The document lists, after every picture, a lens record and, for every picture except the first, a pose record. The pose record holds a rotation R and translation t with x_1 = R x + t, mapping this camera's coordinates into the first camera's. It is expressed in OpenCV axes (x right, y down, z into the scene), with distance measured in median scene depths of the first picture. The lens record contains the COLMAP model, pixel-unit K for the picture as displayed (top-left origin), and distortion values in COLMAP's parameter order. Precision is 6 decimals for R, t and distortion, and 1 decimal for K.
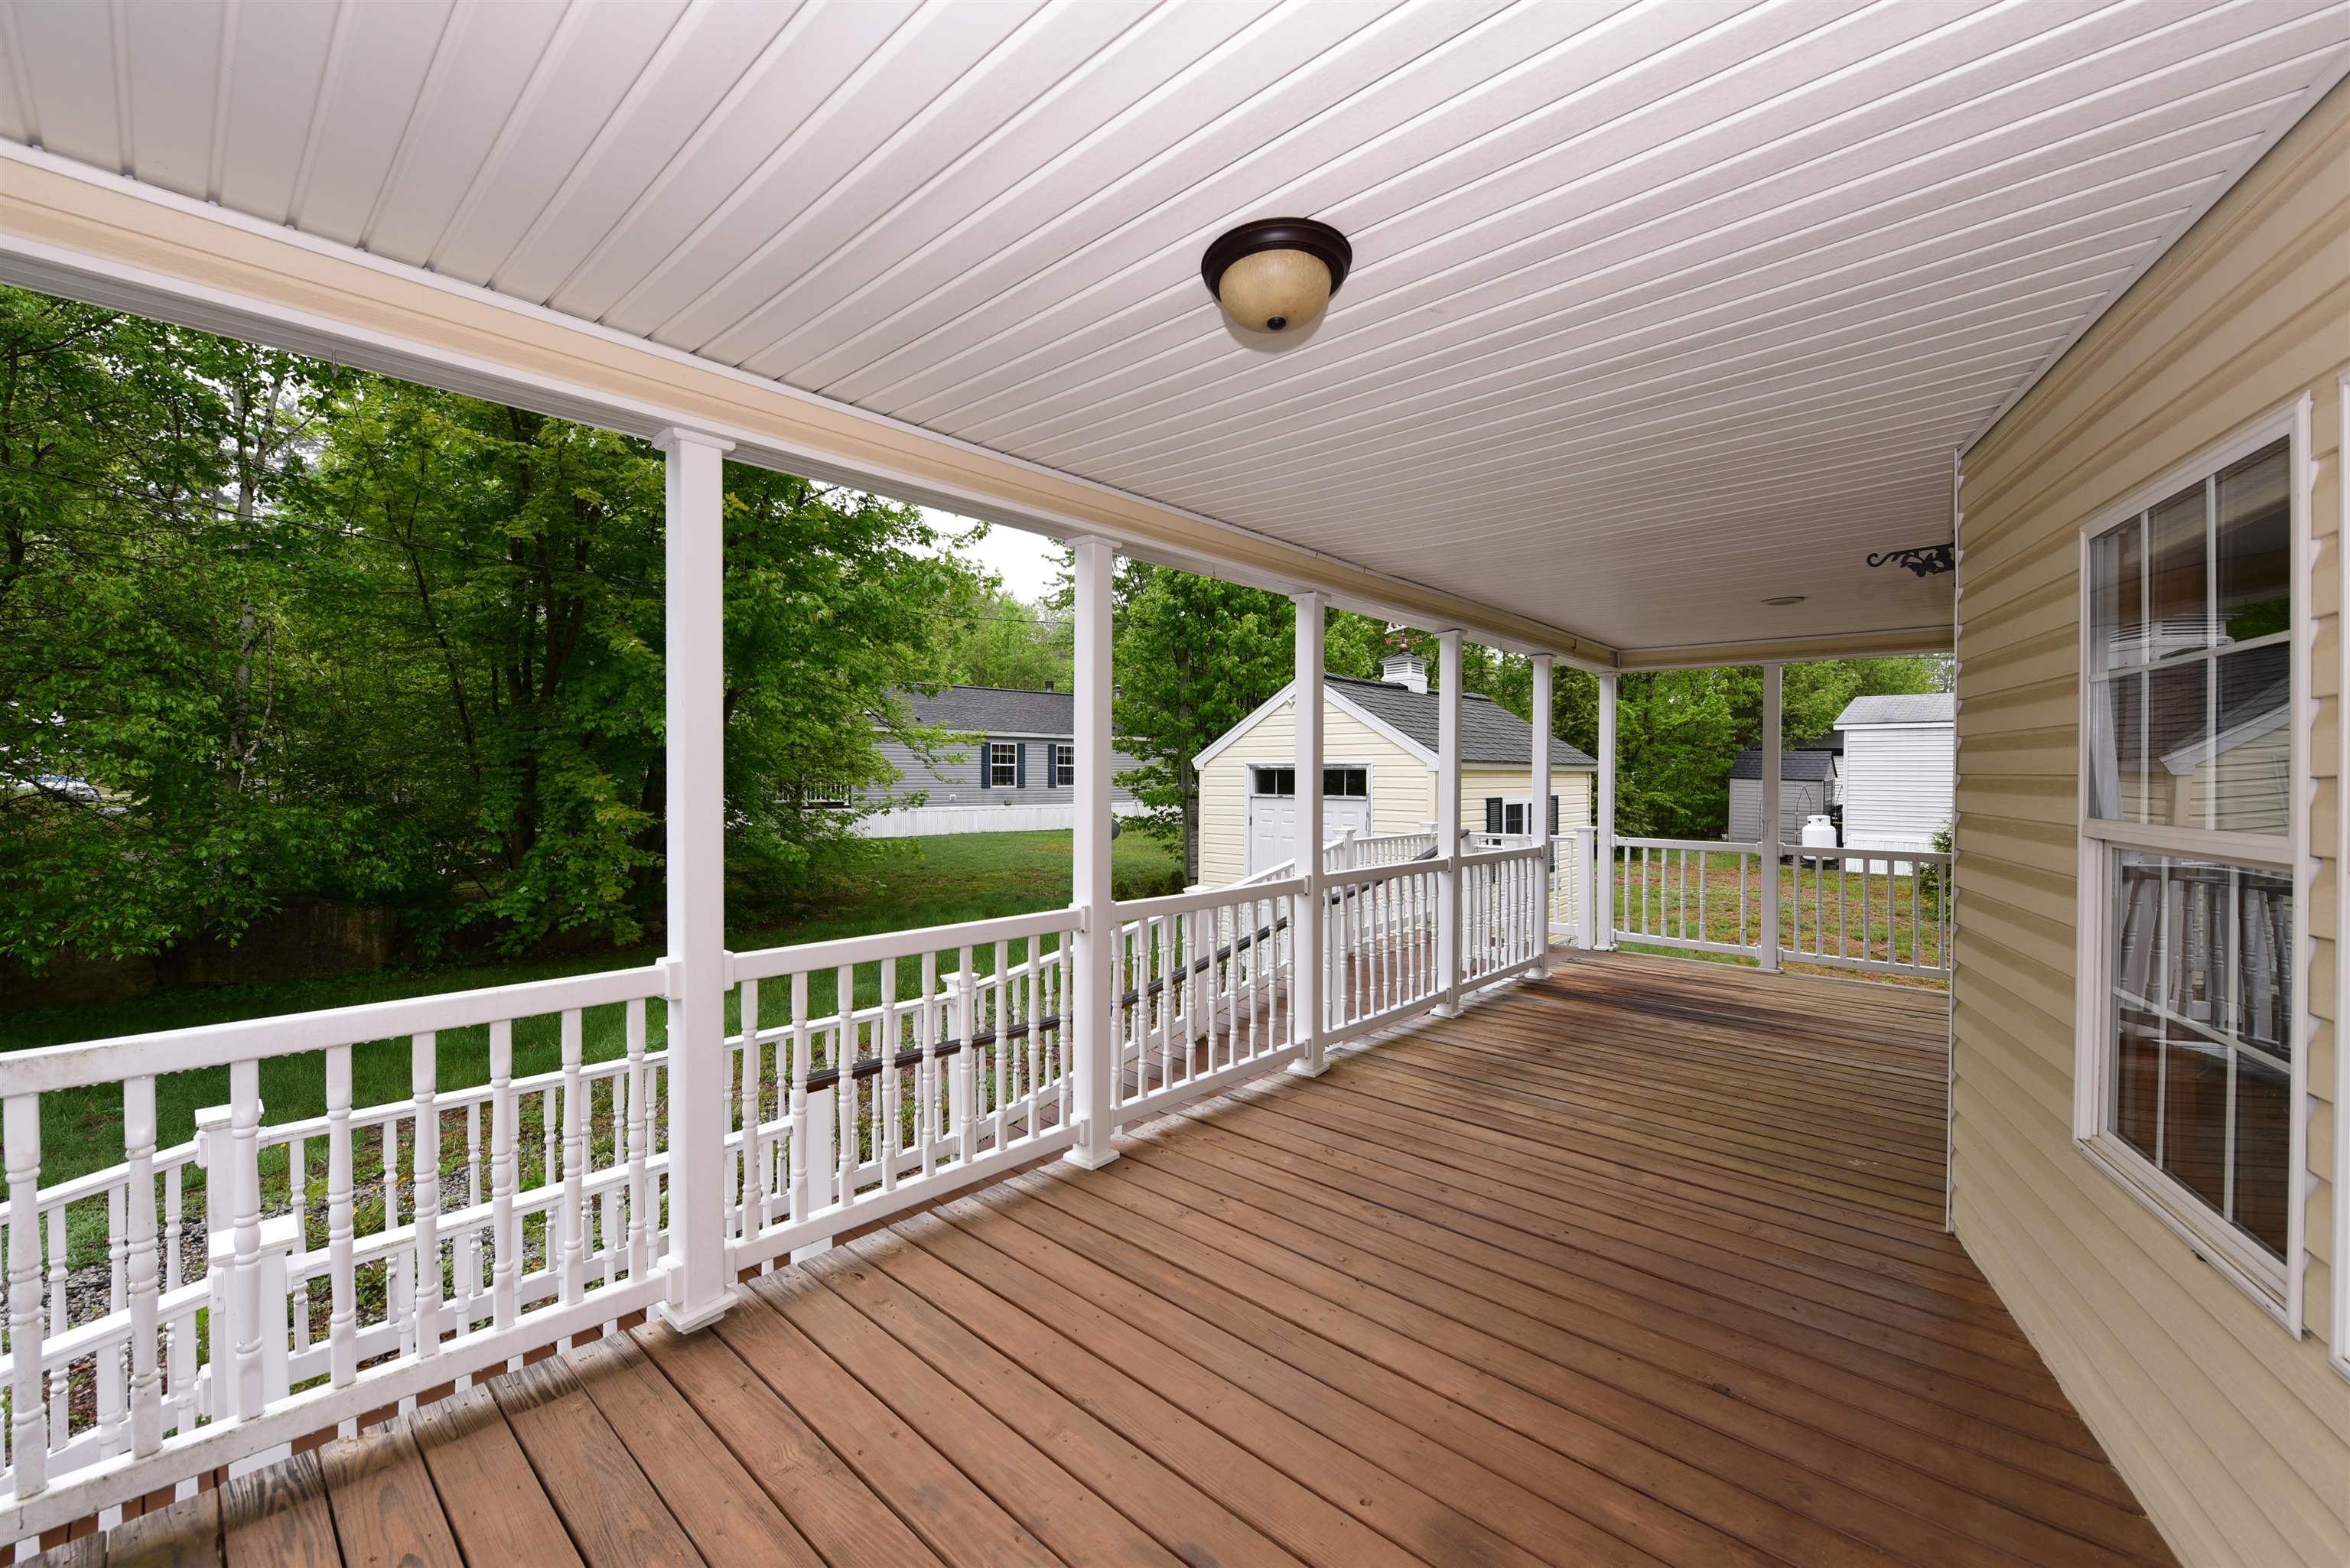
lens RADIAL K [[930.4, 0, 1187.4], [0, 930.4, 782.3], [0, 0, 1]] dist [-0.007682, -0.000422]
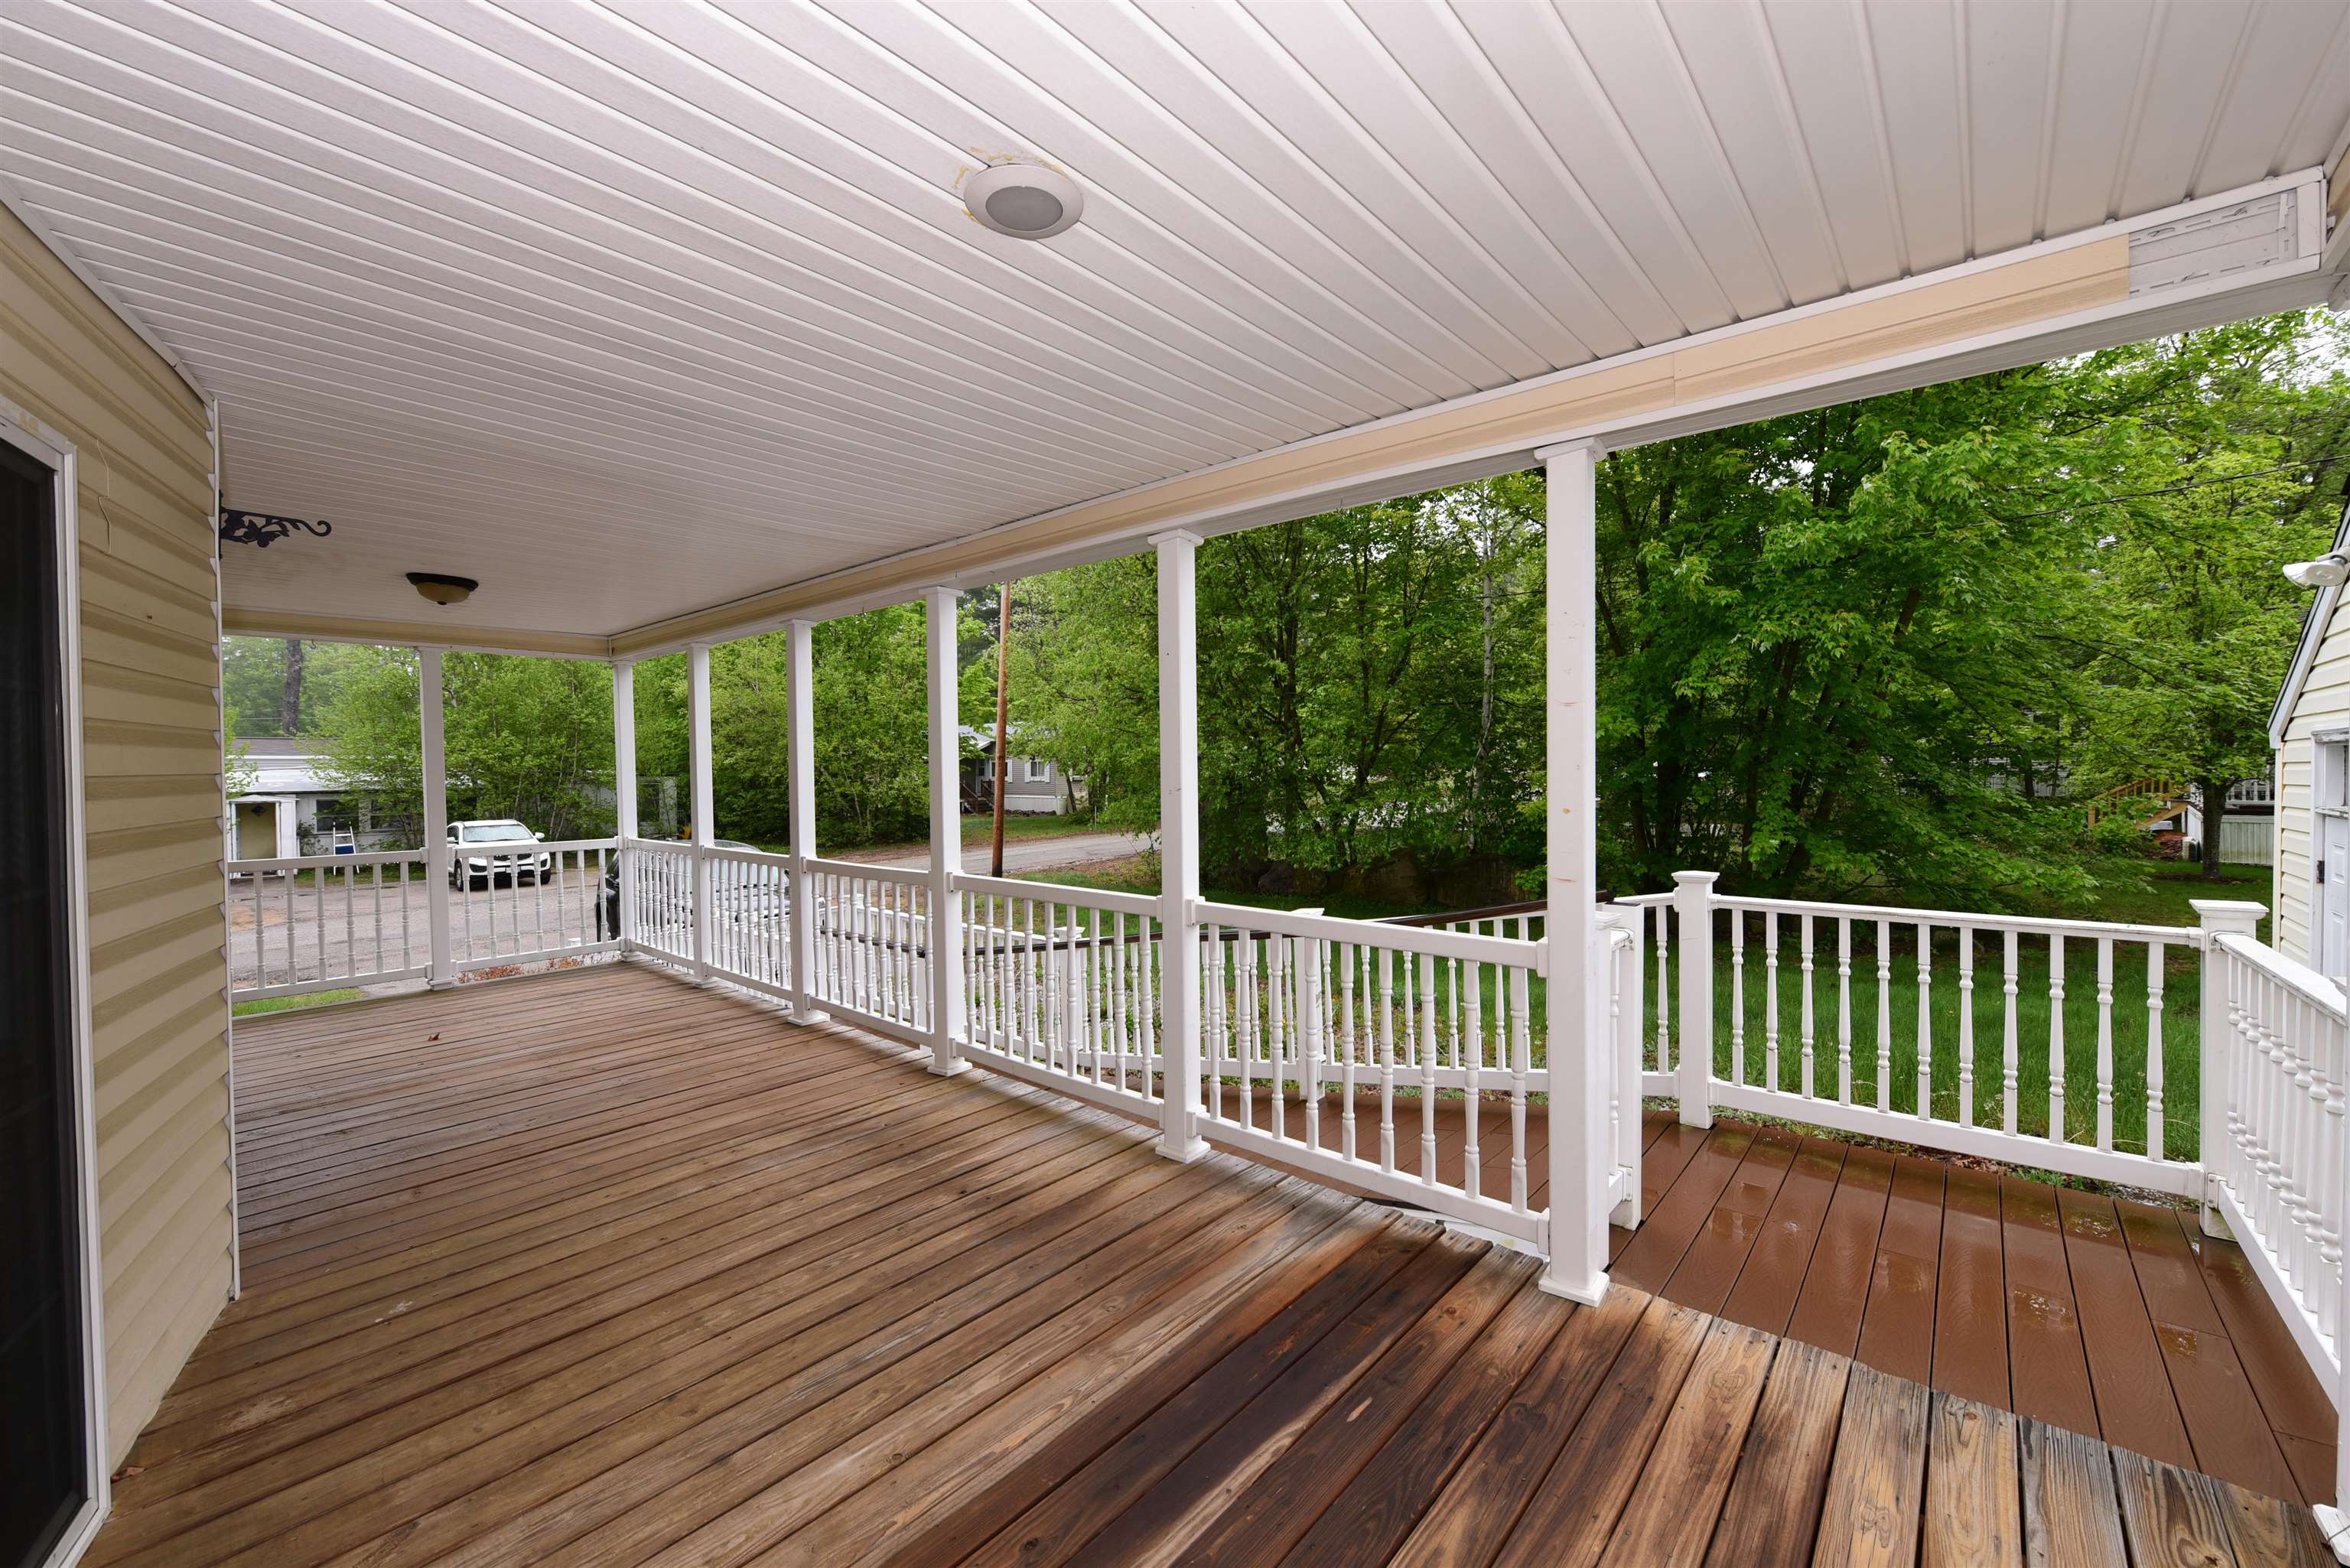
lens RADIAL K [[930.4, 0, 1187.4], [0, 930.4, 782.3], [0, 0, 1]] dist [-0.007682, -0.000422]
pose [[0.018846, 0.020464, -0.999613, 1.038475], [0.023600, 0.999503, 0.020906, -0.010793], [0.999544, -0.023985, 0.018354, 1.149229]]
